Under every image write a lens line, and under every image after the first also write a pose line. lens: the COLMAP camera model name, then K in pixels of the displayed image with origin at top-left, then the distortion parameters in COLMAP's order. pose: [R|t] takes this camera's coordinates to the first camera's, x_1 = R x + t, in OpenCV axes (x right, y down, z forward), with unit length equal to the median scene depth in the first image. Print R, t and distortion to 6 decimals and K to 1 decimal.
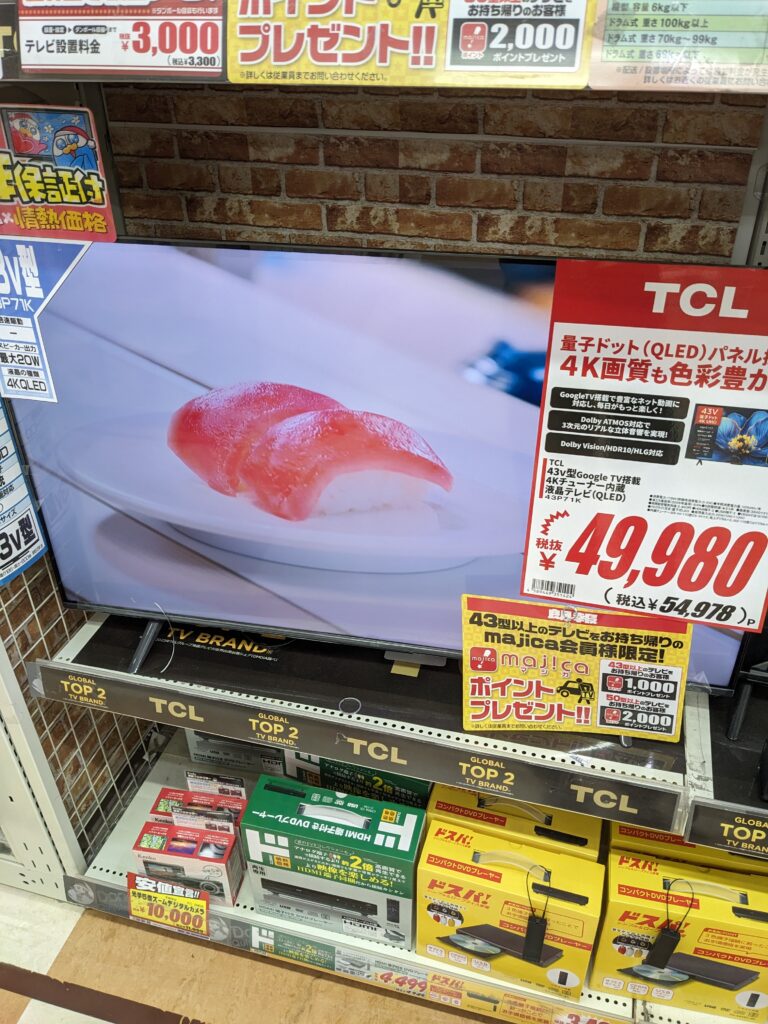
lens RADIAL K [[802.8, 0, 393.2], [0, 802.8, 512.2], [0, 0, 1]] dist [0.047187, -0.078808]
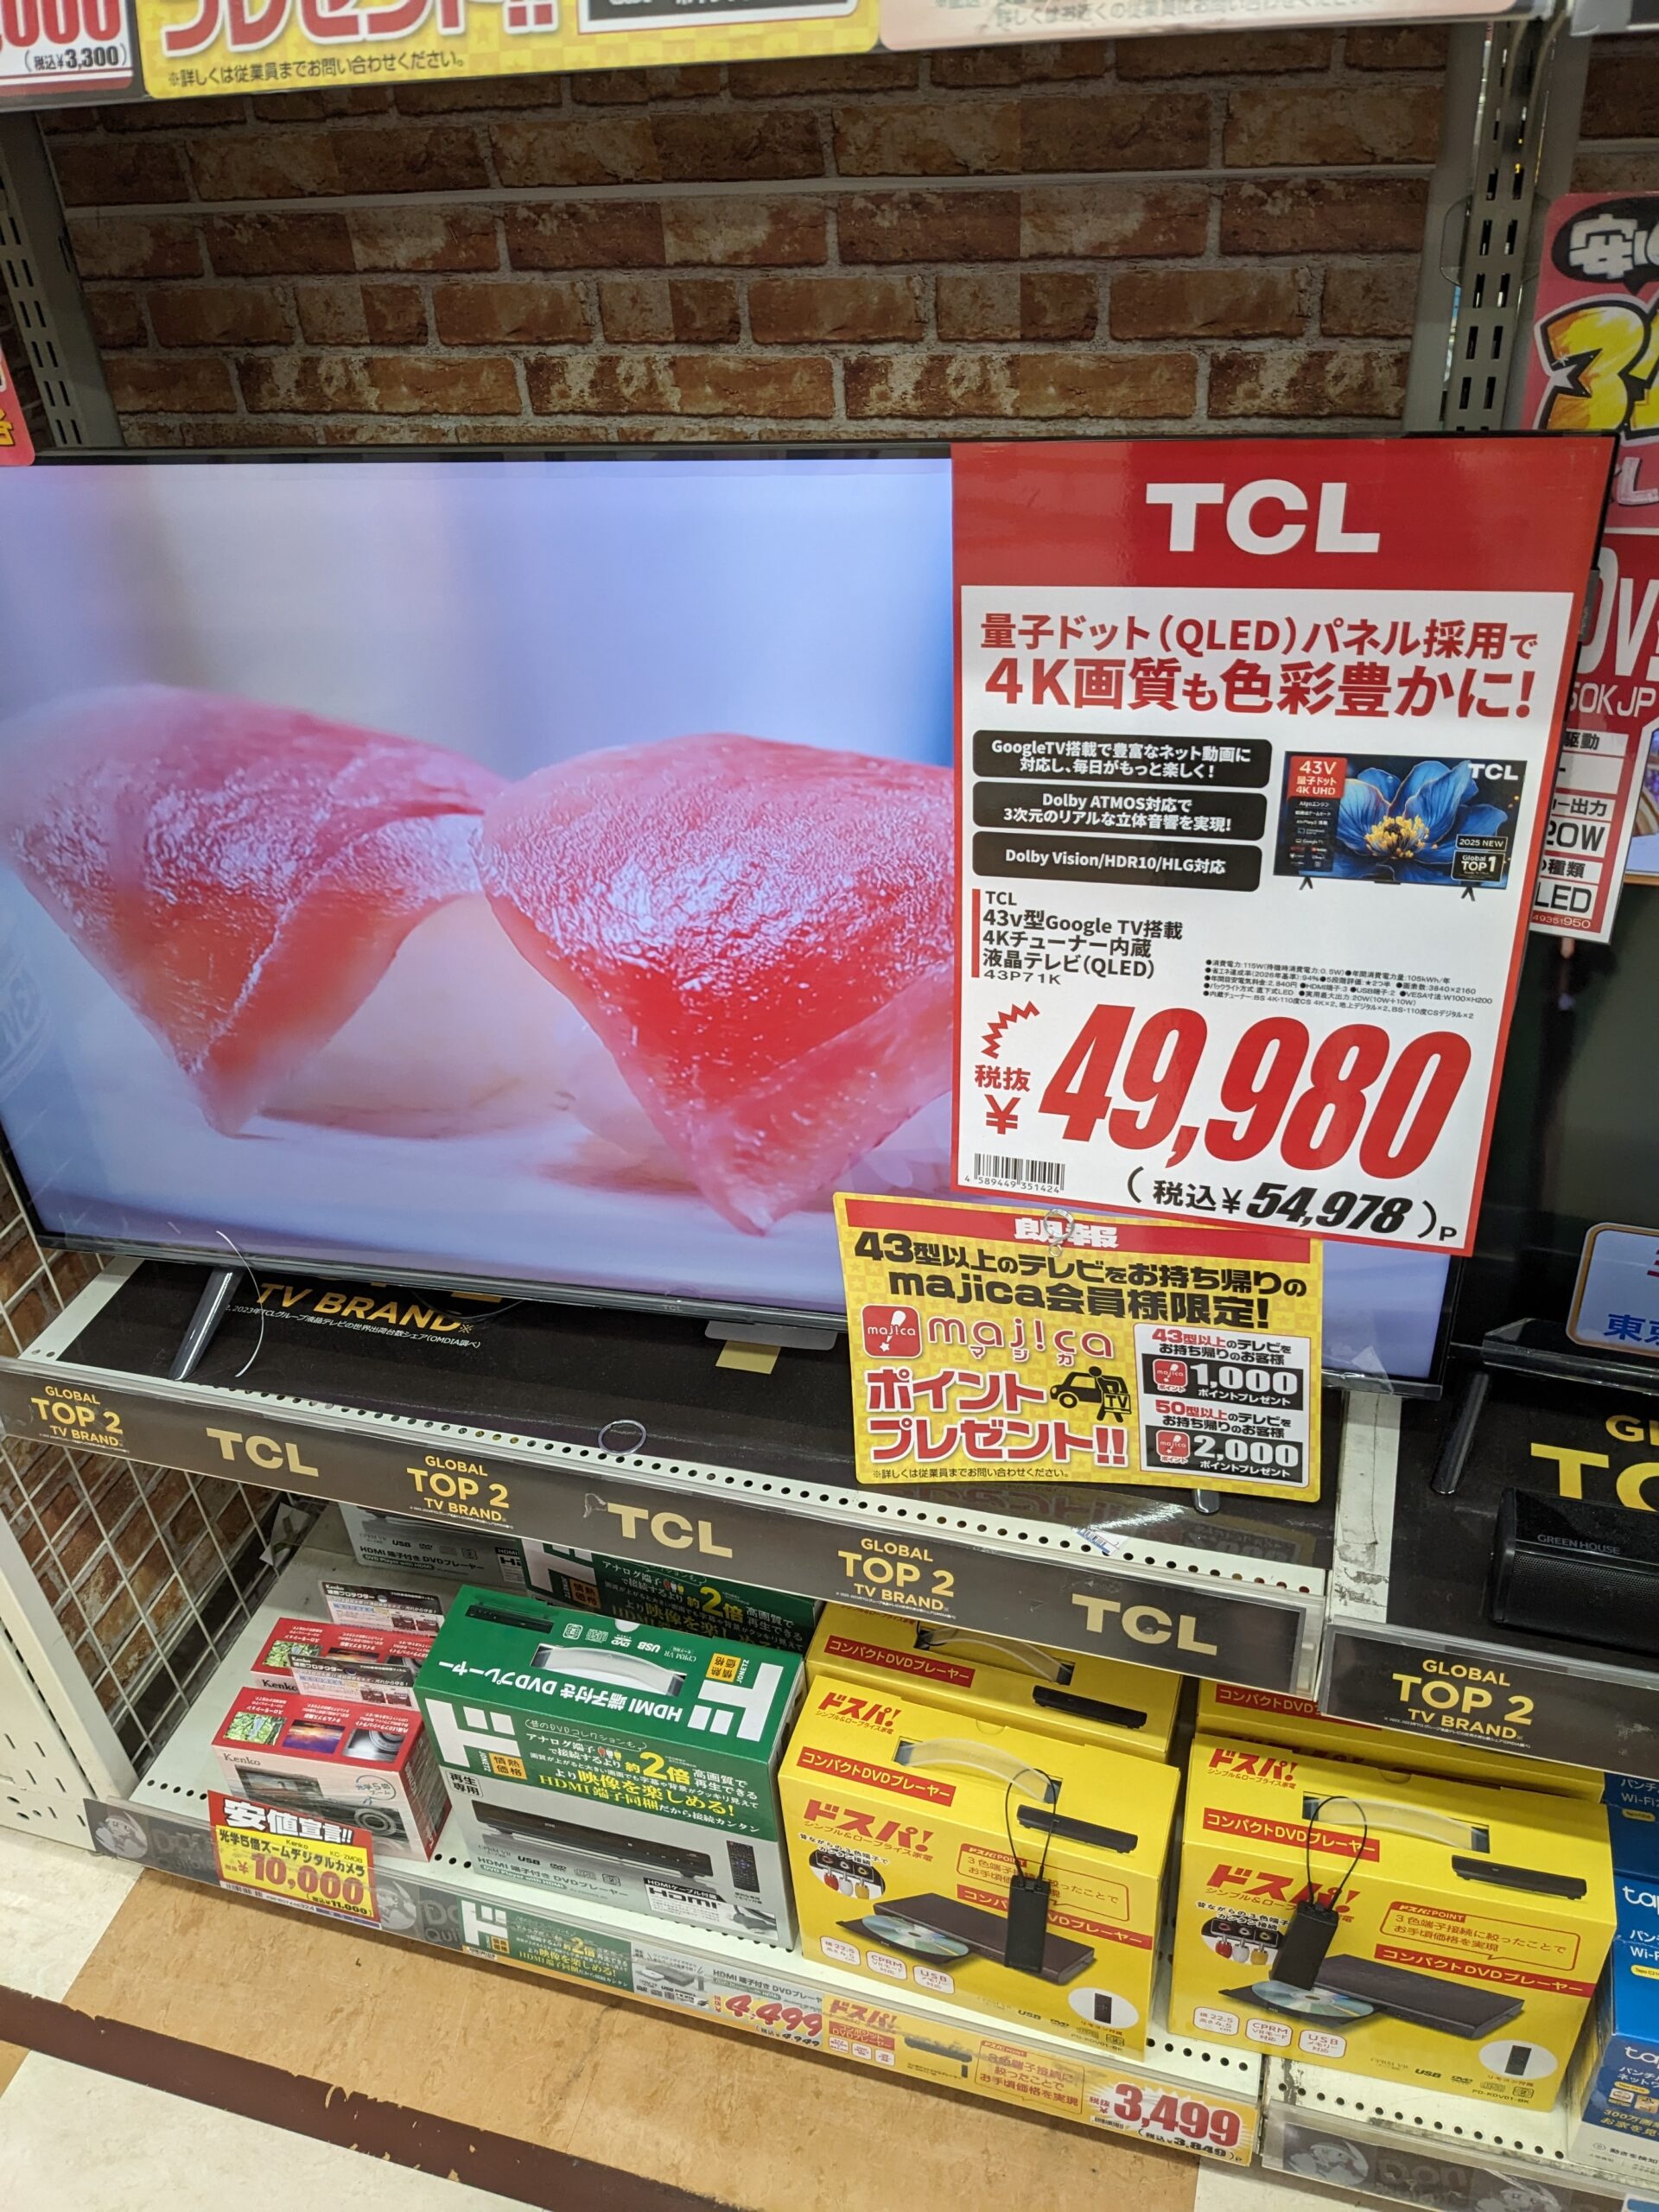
lens RADIAL K [[1734.3, 0, 800.4], [0, 1734.3, 1109.9], [0, 0, 1]] dist [0.047187, -0.078808]
pose [[0.996893, -0.032237, -0.071864, 0.153438], [0.034982, 0.998693, 0.037267, 0.017783], [0.070569, -0.039665, 0.996718, 0.002814]]
